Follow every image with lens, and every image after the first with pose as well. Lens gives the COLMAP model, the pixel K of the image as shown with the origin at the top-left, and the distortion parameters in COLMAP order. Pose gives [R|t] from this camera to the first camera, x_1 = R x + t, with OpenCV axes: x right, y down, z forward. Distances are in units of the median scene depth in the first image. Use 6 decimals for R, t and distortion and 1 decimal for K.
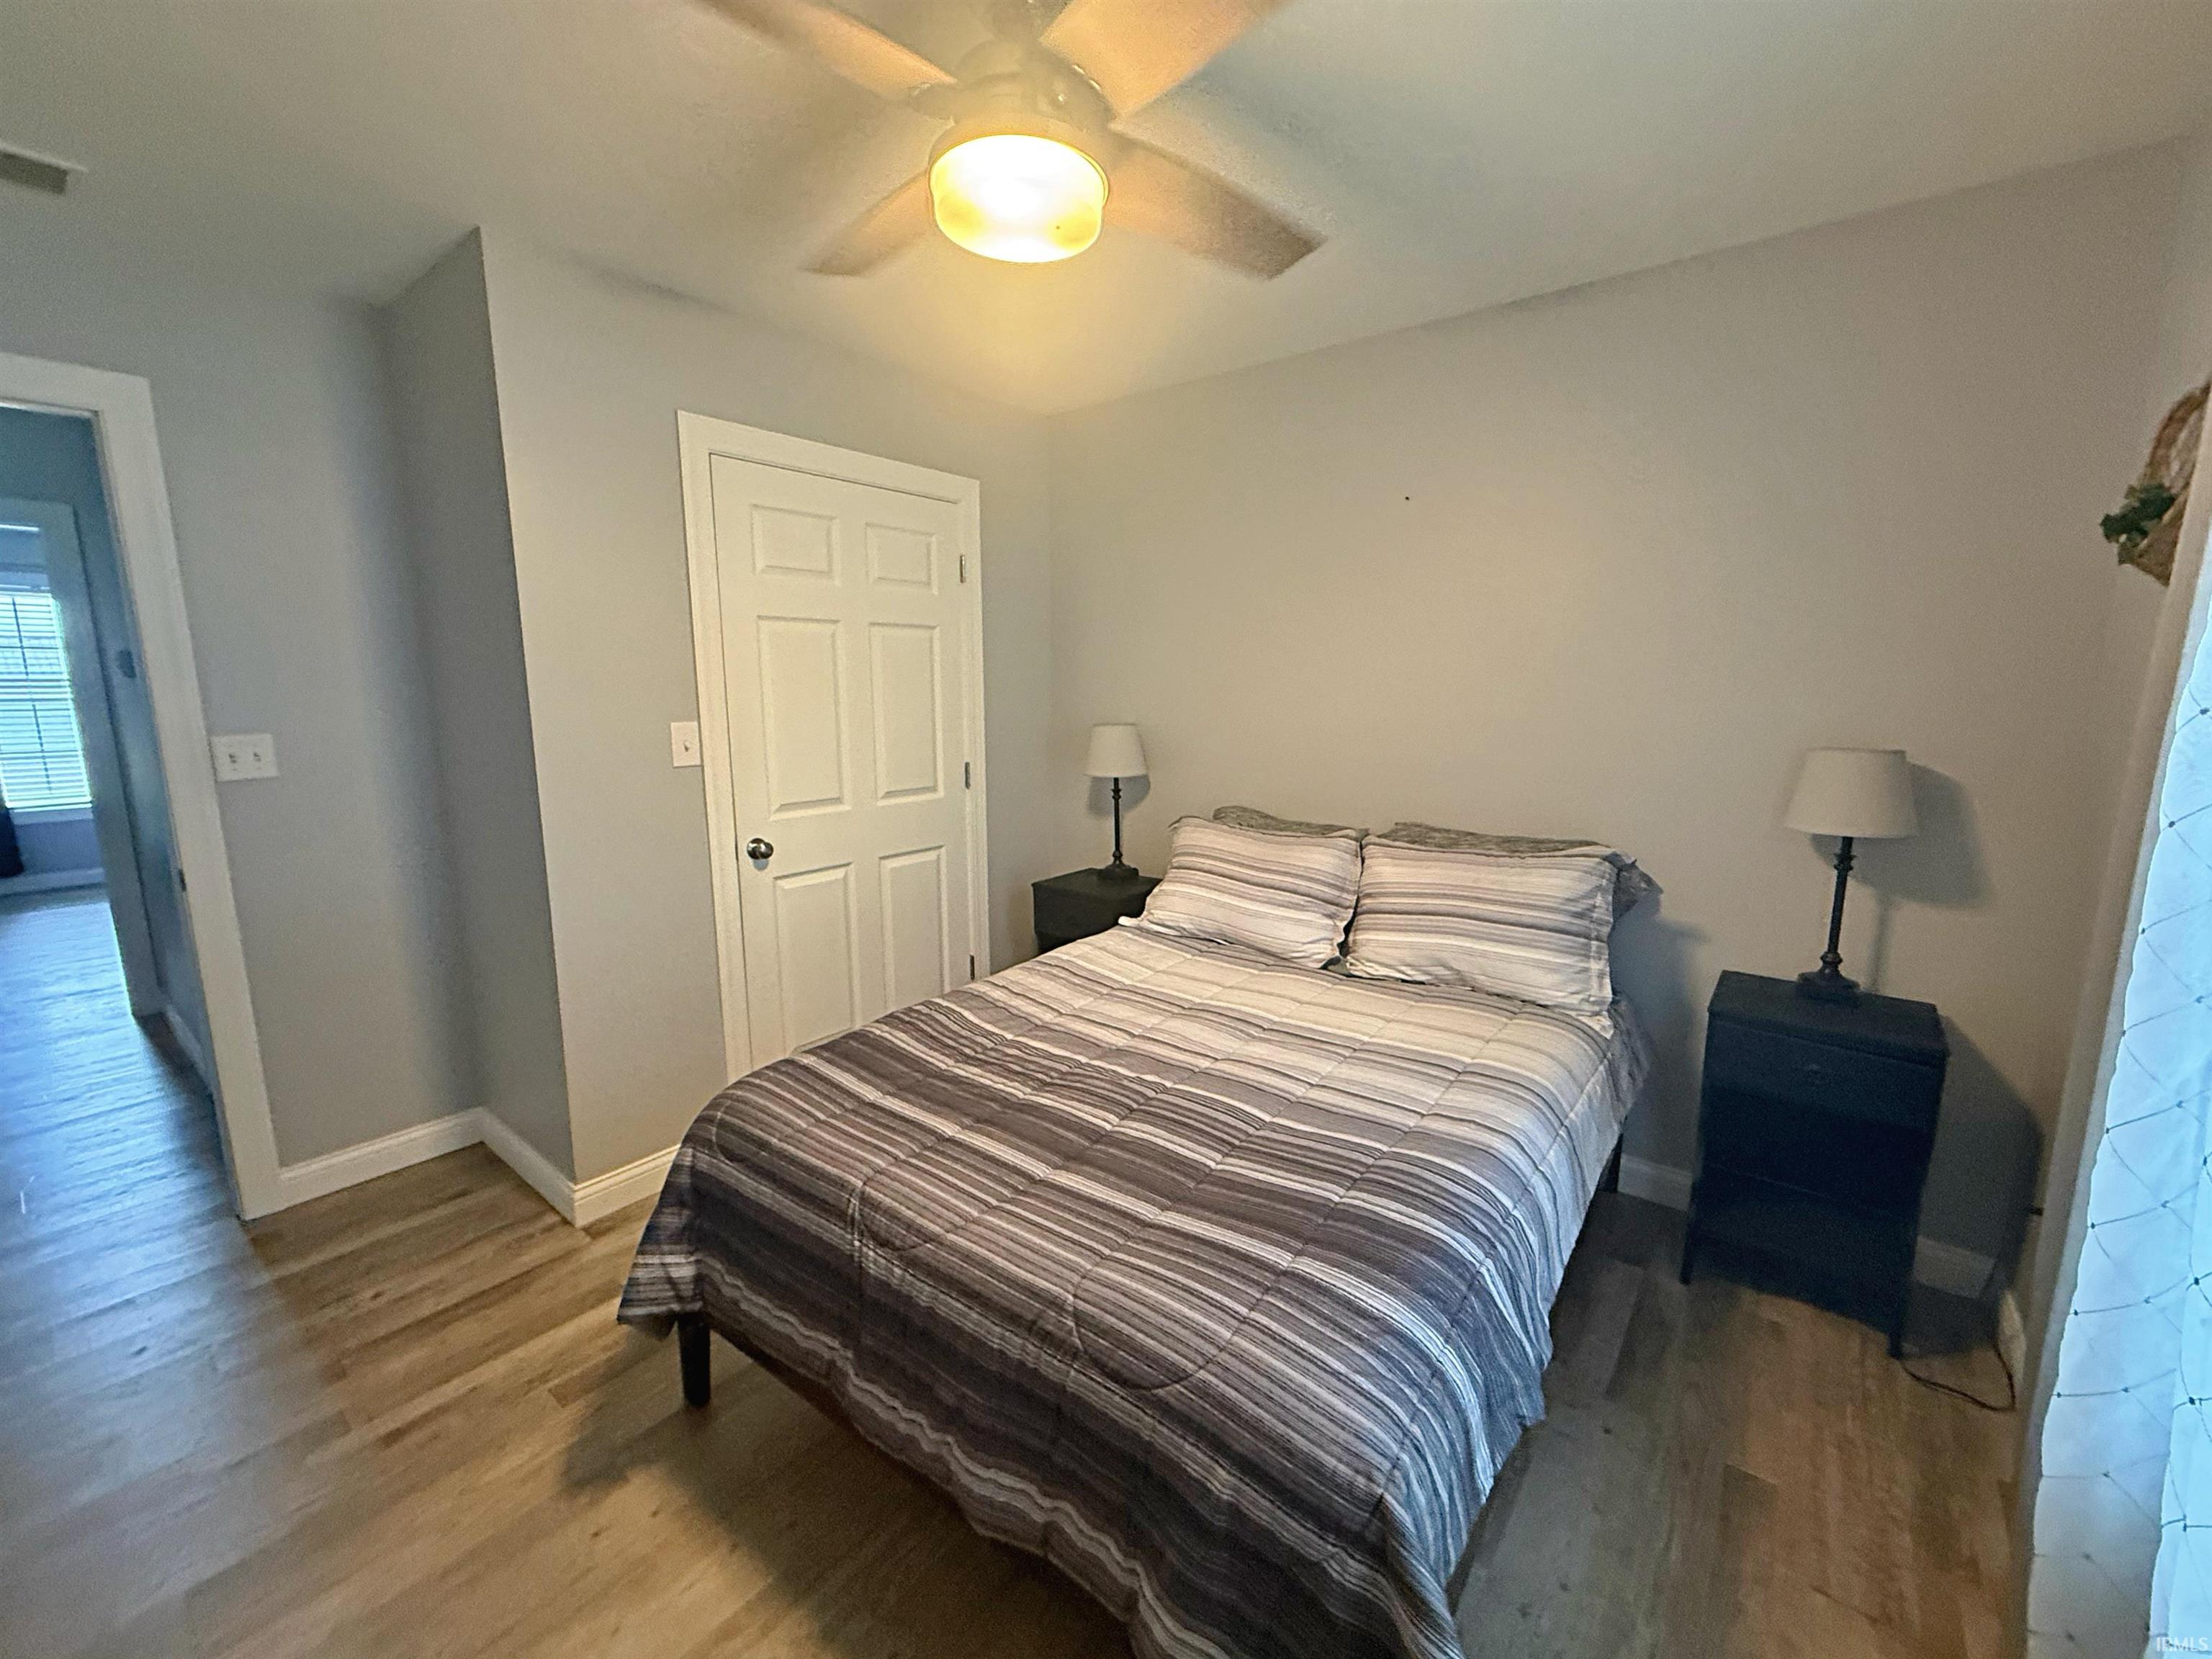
lens RADIAL K [[892.6, 0, 1115.6], [0, 892.6, 839.8], [0, 0, 1]] dist [-0.000382, 0.000471]
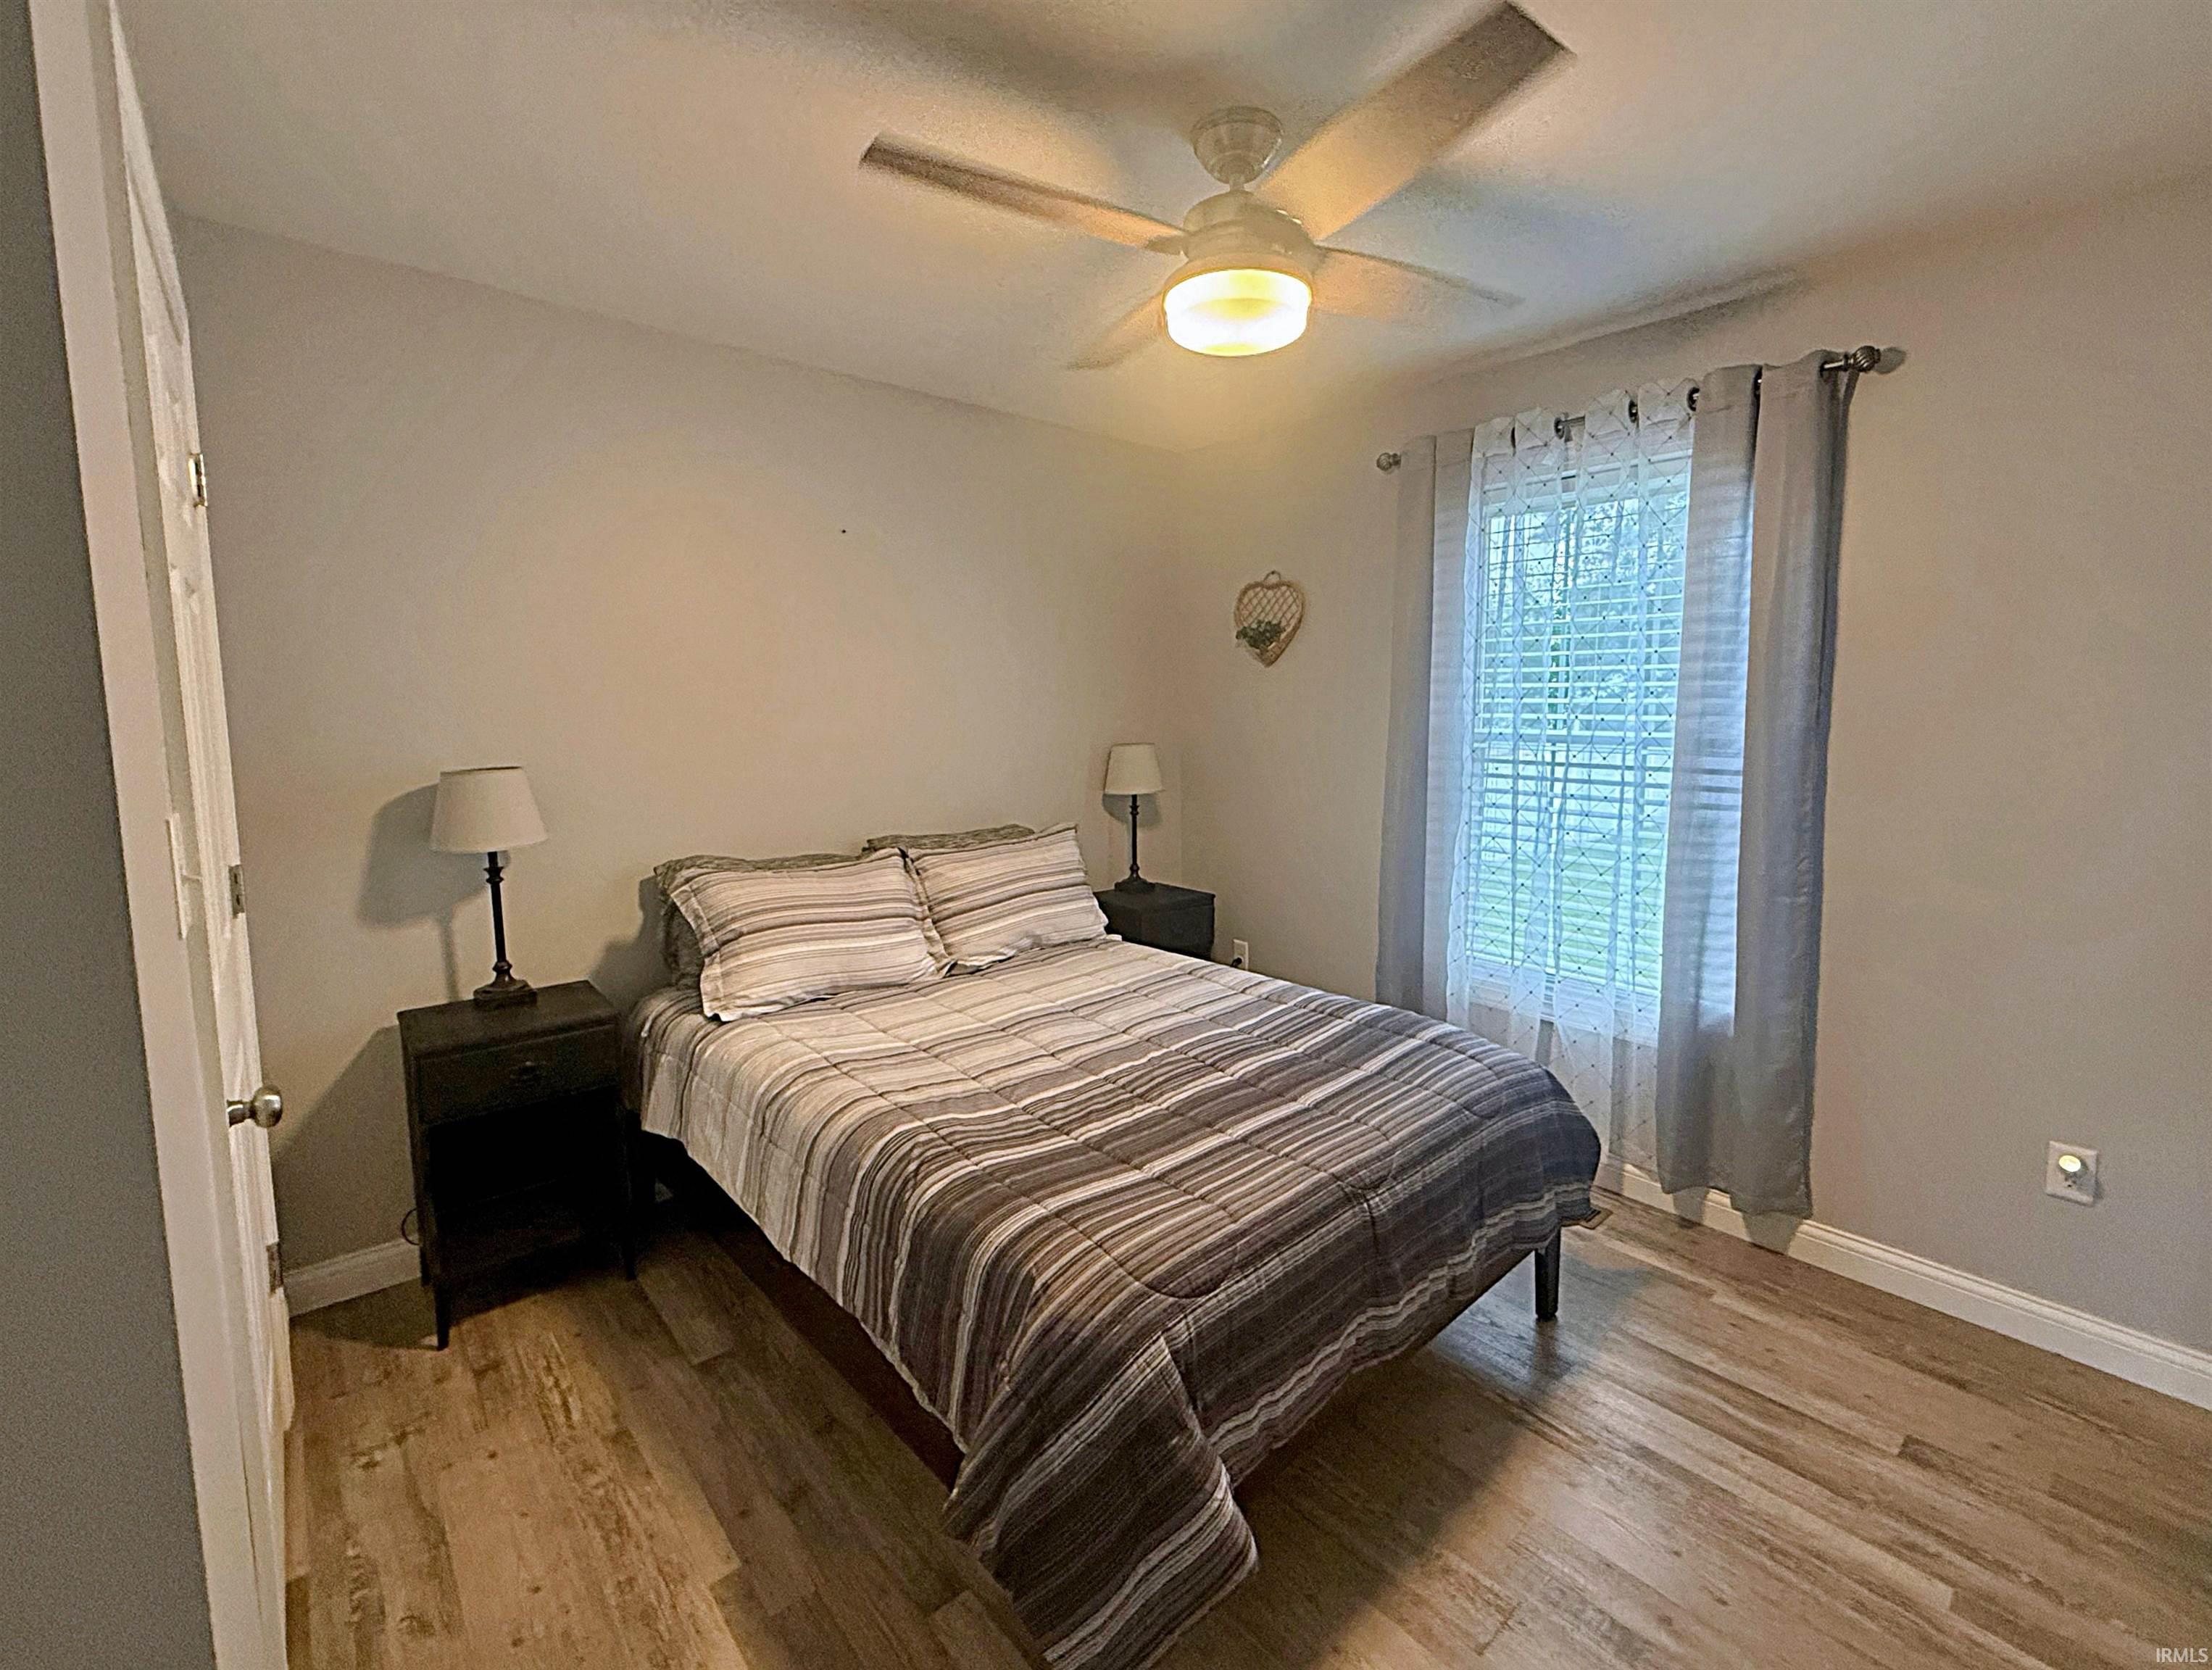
lens RADIAL K [[961.7, 0, 1120.0], [0, 961.7, 811.1], [0, 0, 1]] dist [0.002814, 0.000133]
pose [[0.193525, -0.113698, 0.974485, -1.015172], [0.172914, 0.981667, 0.080196, -0.129108], [-0.965737, 0.152982, 0.209637, 0.664415]]
